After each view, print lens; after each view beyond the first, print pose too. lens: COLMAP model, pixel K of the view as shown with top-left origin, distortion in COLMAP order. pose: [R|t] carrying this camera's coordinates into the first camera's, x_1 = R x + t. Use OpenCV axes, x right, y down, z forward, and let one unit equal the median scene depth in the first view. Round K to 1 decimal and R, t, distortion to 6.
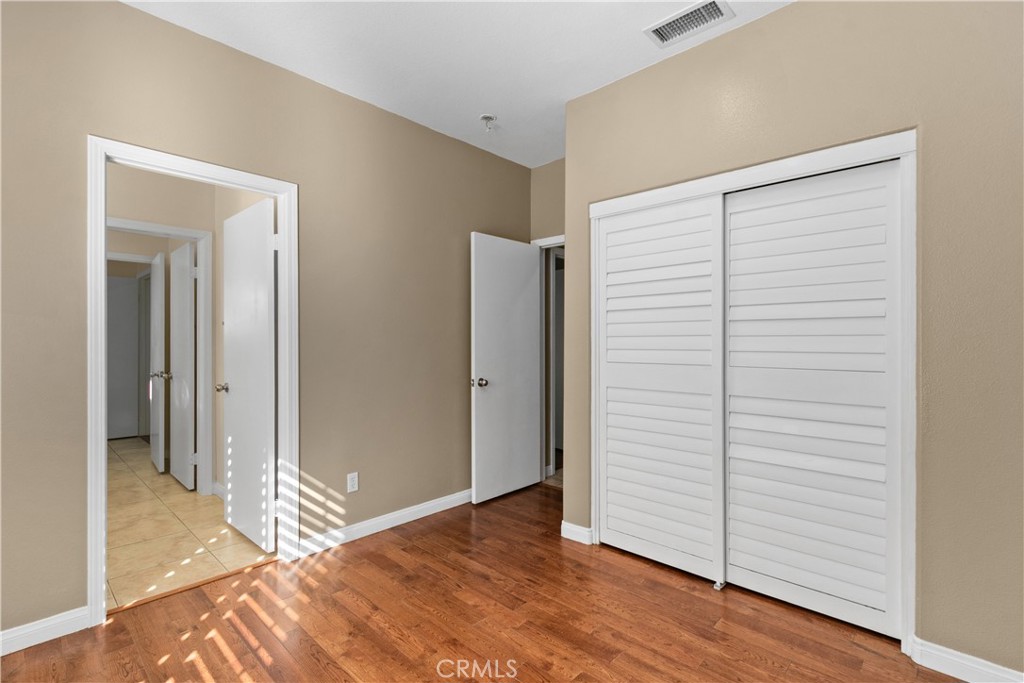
lens RADIAL K [[469.5, 0, 505.8], [0, 469.5, 343.6], [0, 0, 1]] dist [0.004152, -0.000537]
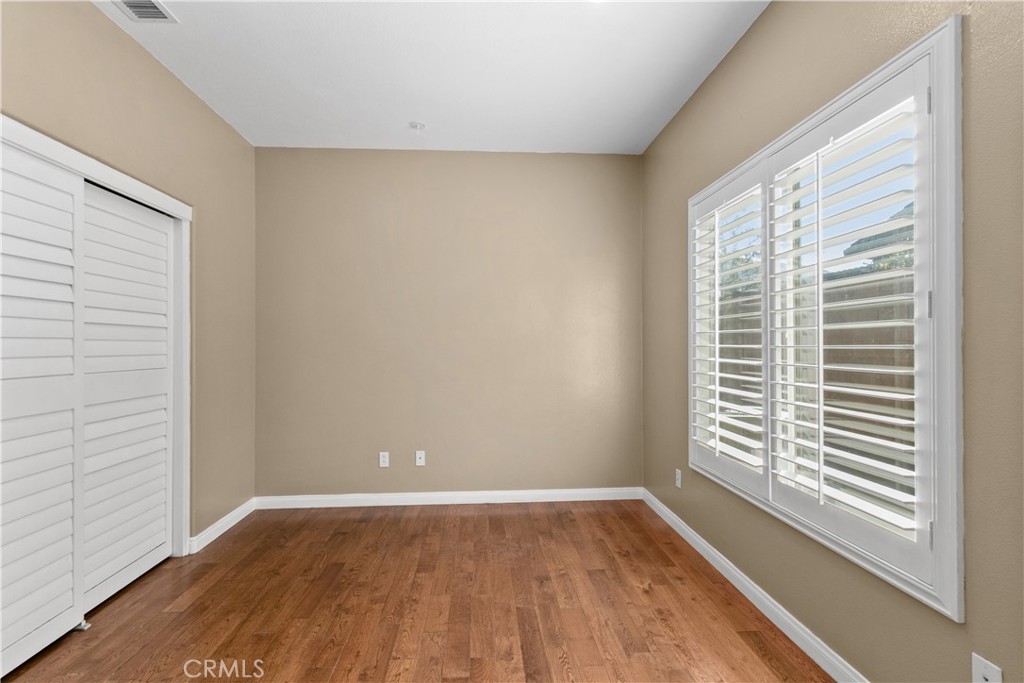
lens RADIAL K [[469.5, 0, 505.8], [0, 469.5, 343.6], [0, 0, 1]] dist [0.004152, -0.000537]
pose [[-0.730364, 0.003593, 0.683048, -0.665149], [0.002067, 0.999993, -0.003050, -0.004325], [-0.683055, -0.000816, -0.730367, 1.017544]]
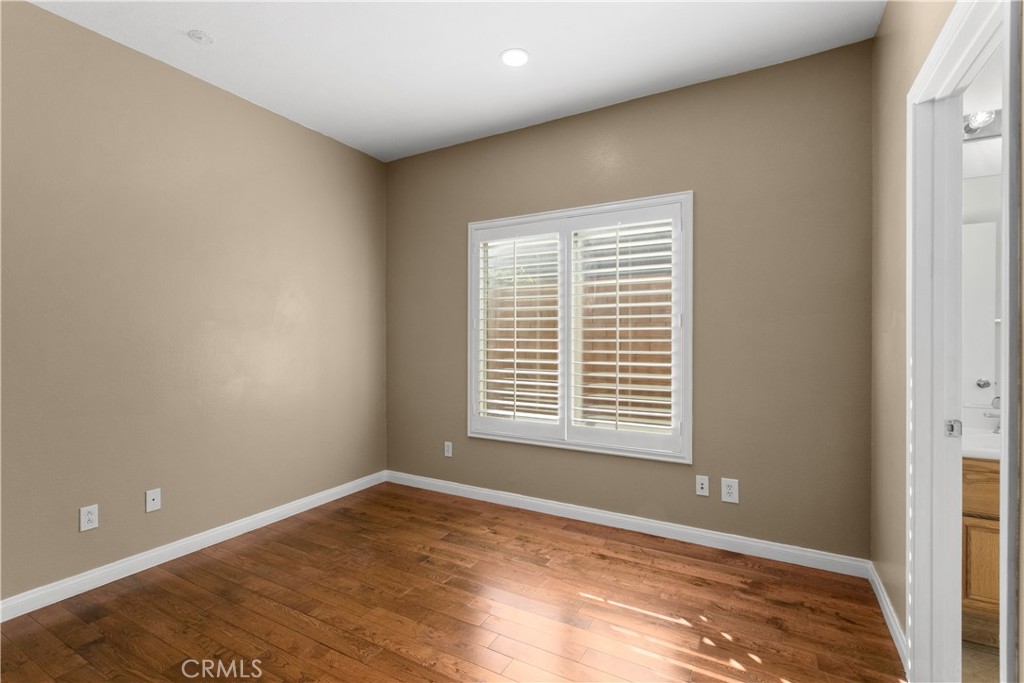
lens RADIAL K [[477.1, 0, 497.6], [0, 477.1, 340.6], [0, 0, 1]] dist [0.004840, -0.000451]
pose [[-0.973763, 0.000931, -0.227561, 0.023595], [-0.000422, 0.999983, 0.005895, -0.007022], [0.227563, 0.005836, -0.973746, 1.311929]]
